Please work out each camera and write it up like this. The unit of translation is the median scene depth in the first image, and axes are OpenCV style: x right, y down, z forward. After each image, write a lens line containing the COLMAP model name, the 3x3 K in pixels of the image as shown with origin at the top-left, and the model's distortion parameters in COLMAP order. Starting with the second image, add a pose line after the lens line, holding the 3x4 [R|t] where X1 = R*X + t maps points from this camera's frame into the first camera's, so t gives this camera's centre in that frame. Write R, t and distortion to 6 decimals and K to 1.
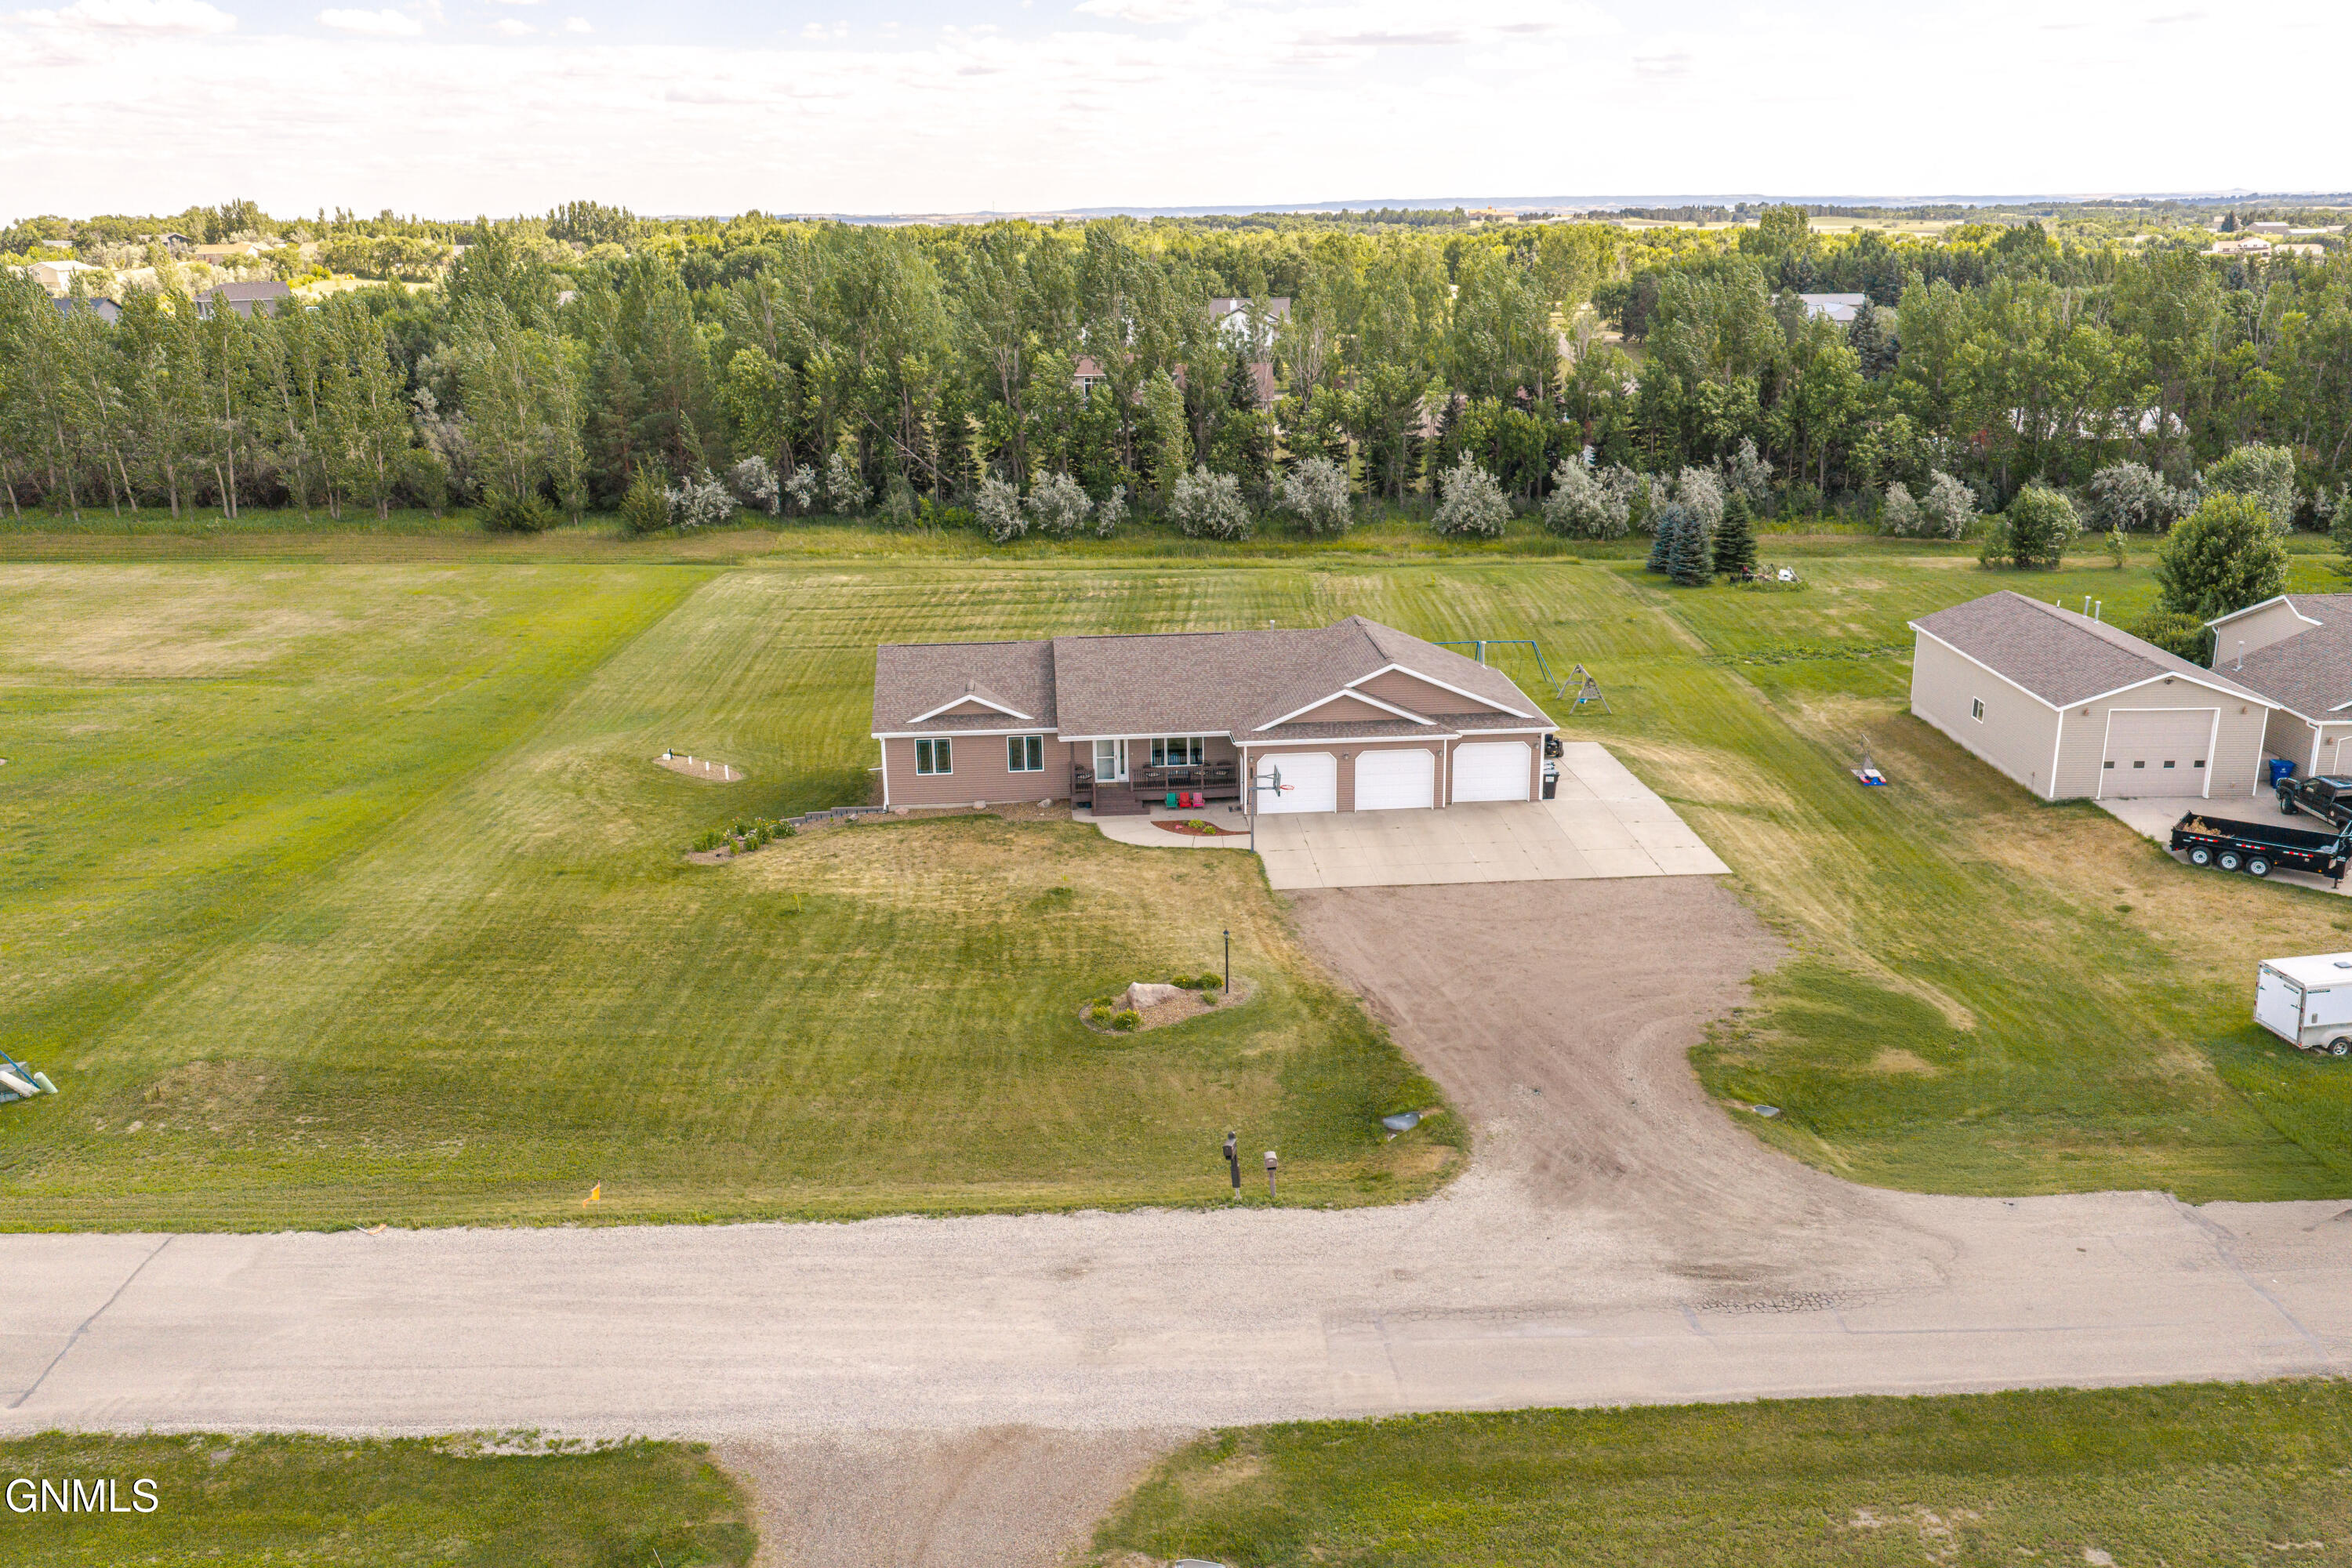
lens RADIAL K [[1943.9, 0, 1177.0], [0, 1943.9, 783.1], [0, 0, 1]] dist [0.014272, -0.024699]
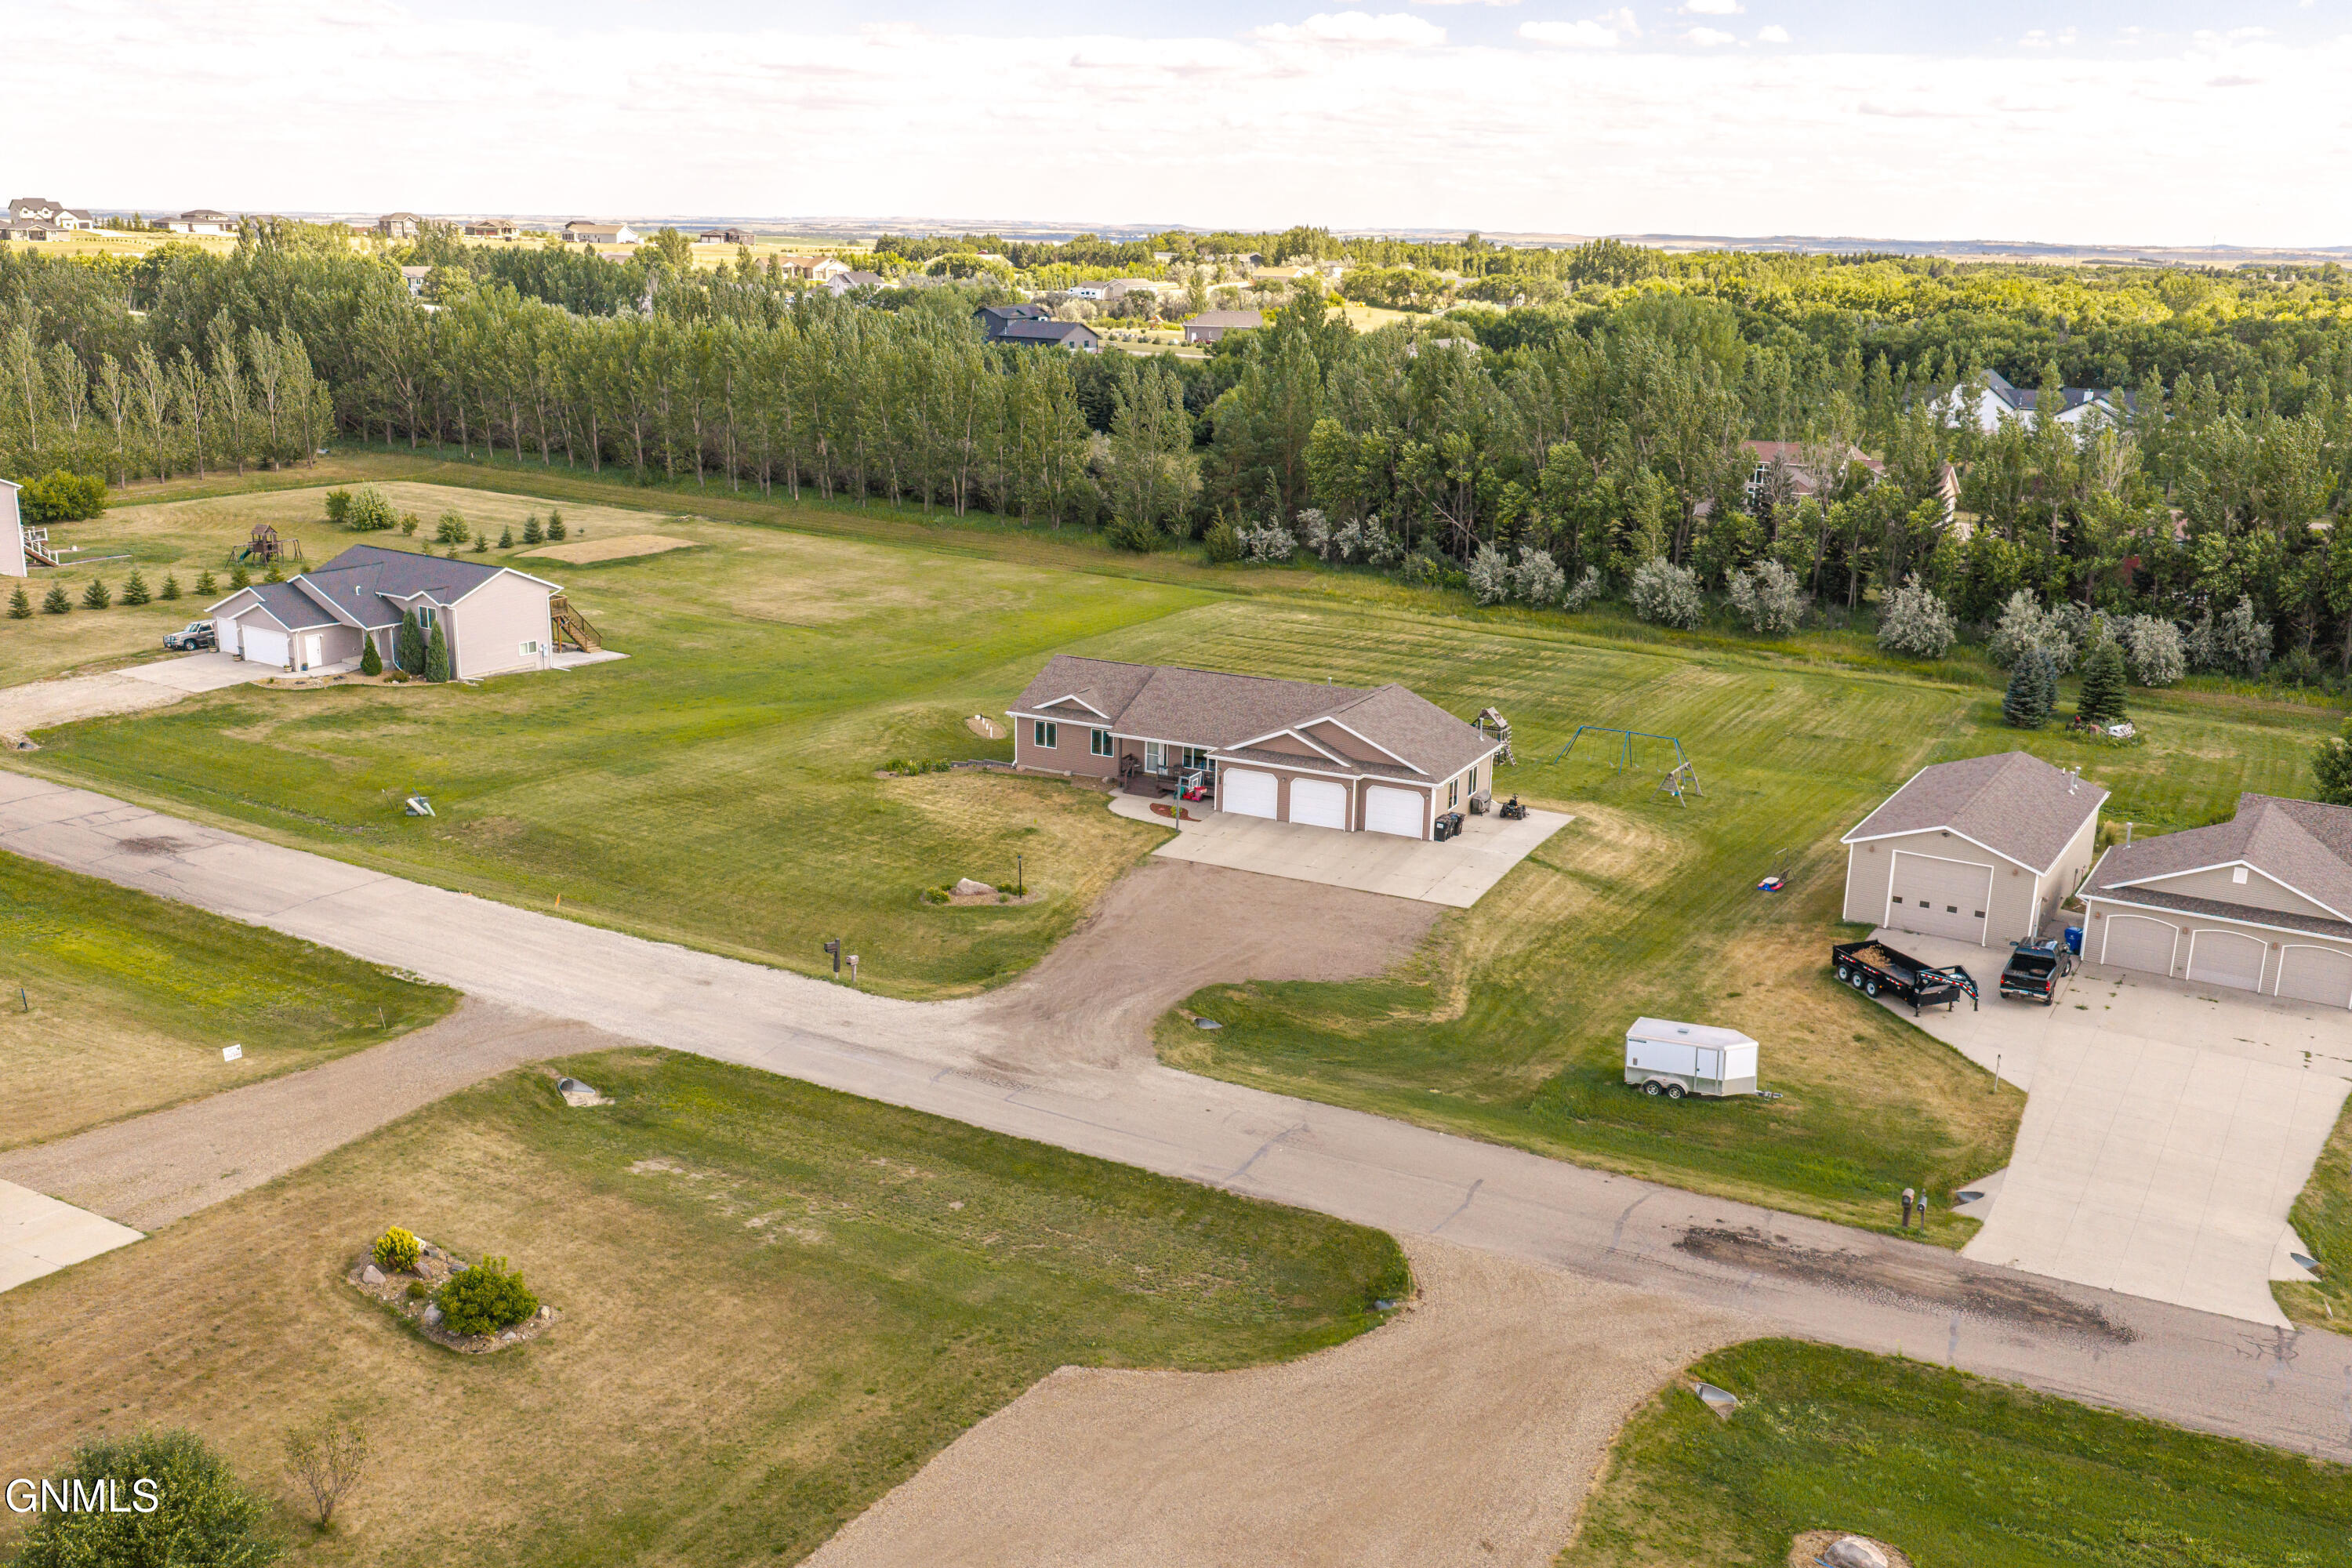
lens RADIAL K [[2092.3, 0, 1174.8], [0, 2092.3, 788.1], [0, 0, 1]] dist [0.032797, -0.060014]
pose [[0.854181, 0.165302, -0.493000, 0.714834], [-0.177819, 0.983822, 0.021781, -0.025272], [0.488625, 0.069060, 0.869756, -0.277346]]
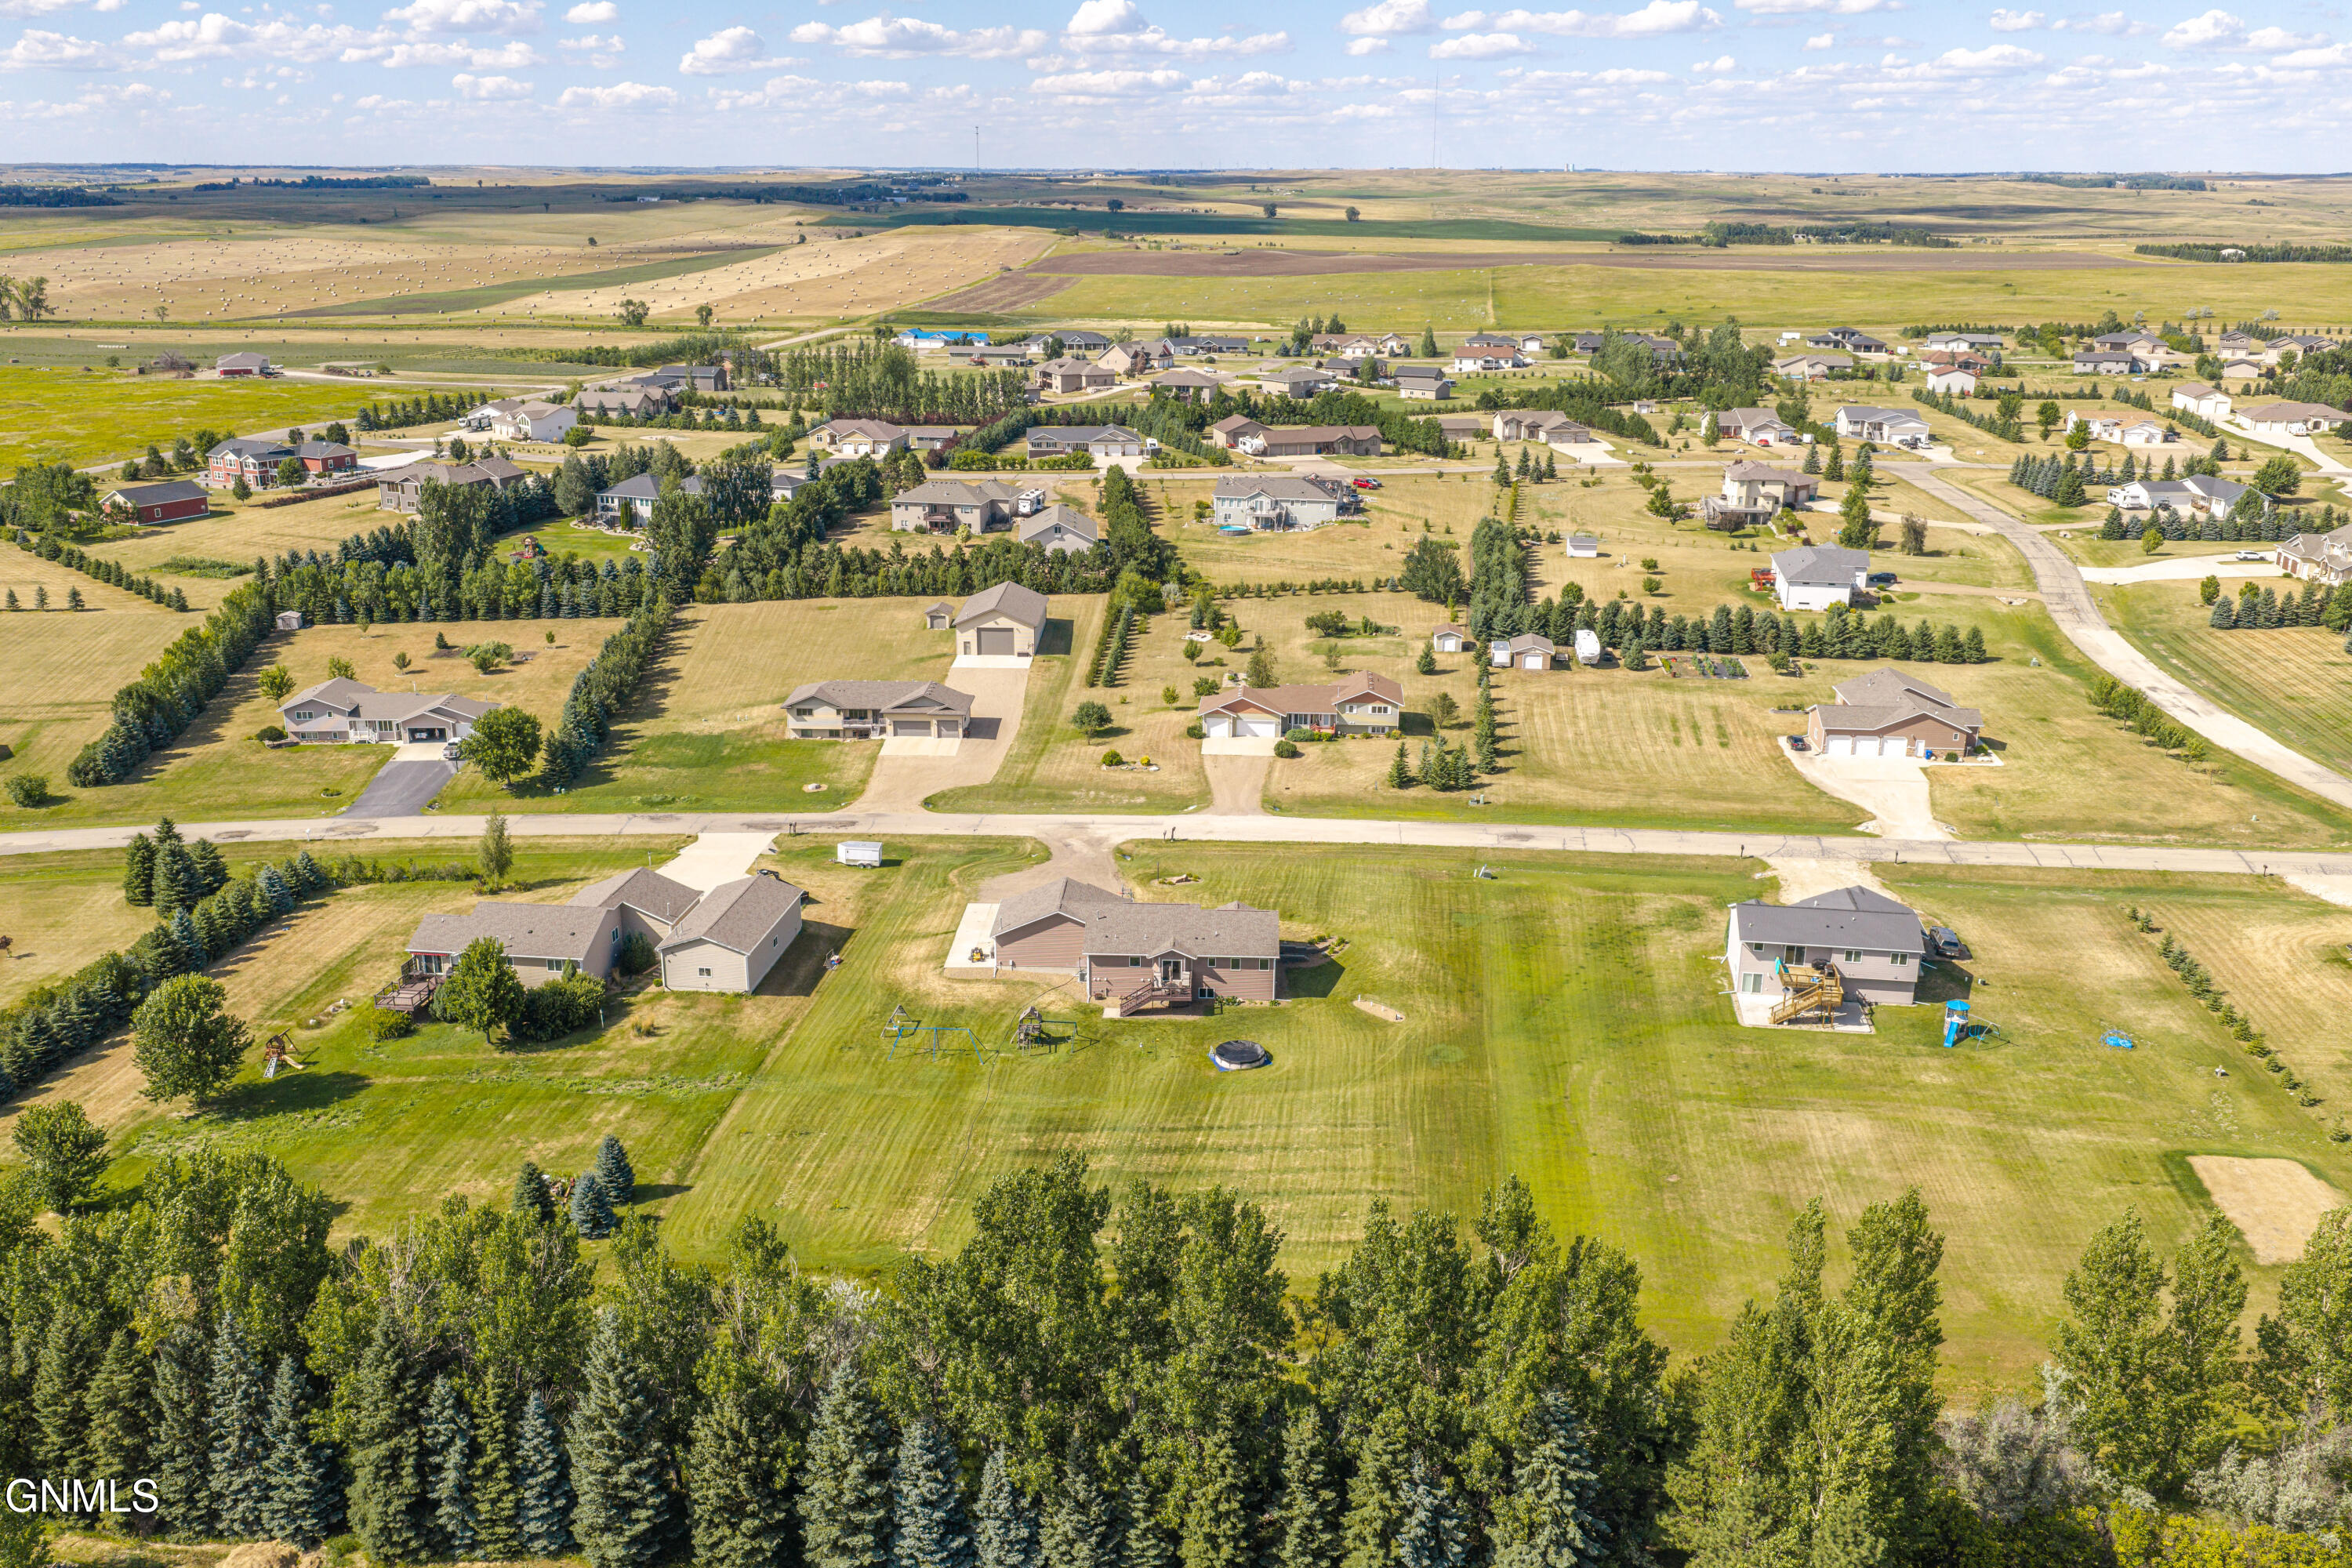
lens RADIAL K [[1983.4, 0, 1172.8], [0, 1983.4, 784.8], [0, 0, 1]] dist [0.032911, -0.073544]
pose [[-0.994150, -0.021758, 0.105795, -0.284227], [0.040494, 0.832971, 0.551832, -1.526328], [-0.100130, 0.552888, -0.827217, 2.962326]]
